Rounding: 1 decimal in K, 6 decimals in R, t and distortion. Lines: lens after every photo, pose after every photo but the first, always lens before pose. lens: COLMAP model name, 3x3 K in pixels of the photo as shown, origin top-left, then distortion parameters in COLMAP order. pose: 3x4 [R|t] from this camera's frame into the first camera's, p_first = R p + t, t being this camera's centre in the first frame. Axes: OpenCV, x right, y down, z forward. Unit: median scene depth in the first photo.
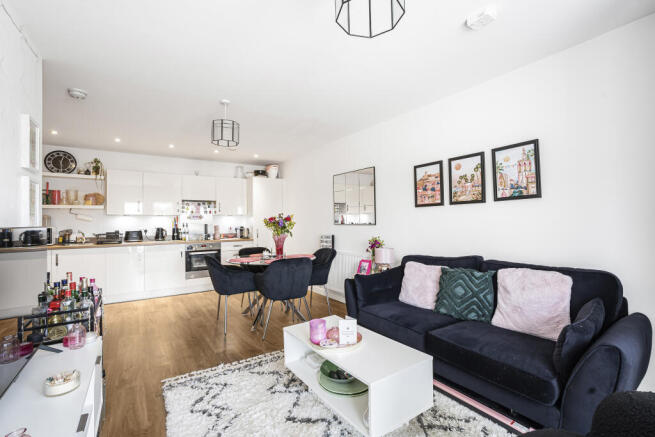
lens RADIAL K [[303.5, 0, 326.2], [0, 303.5, 221.0], [0, 0, 1]] dist [0.003780, 0.000773]
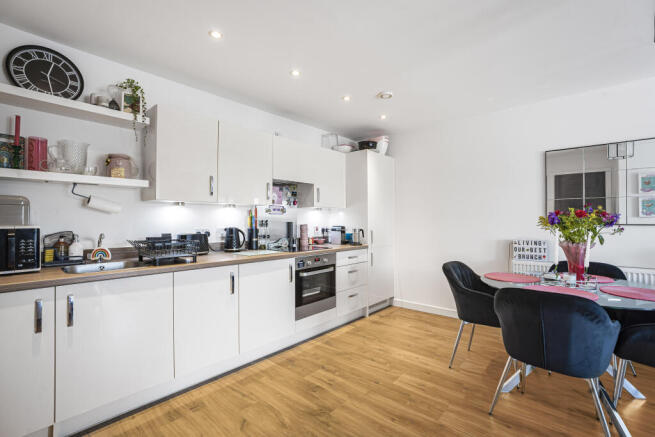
lens RADIAL K [[303.5, 0, 328.1], [0, 303.5, 220.4], [0, 0, 1]] dist [0.003780, 0.000773]
pose [[0.970931, 0.007001, 0.239256, -0.572276], [-0.006031, 0.999970, -0.004788, 0.011874], [-0.239283, 0.003206, 0.970945, 0.475102]]
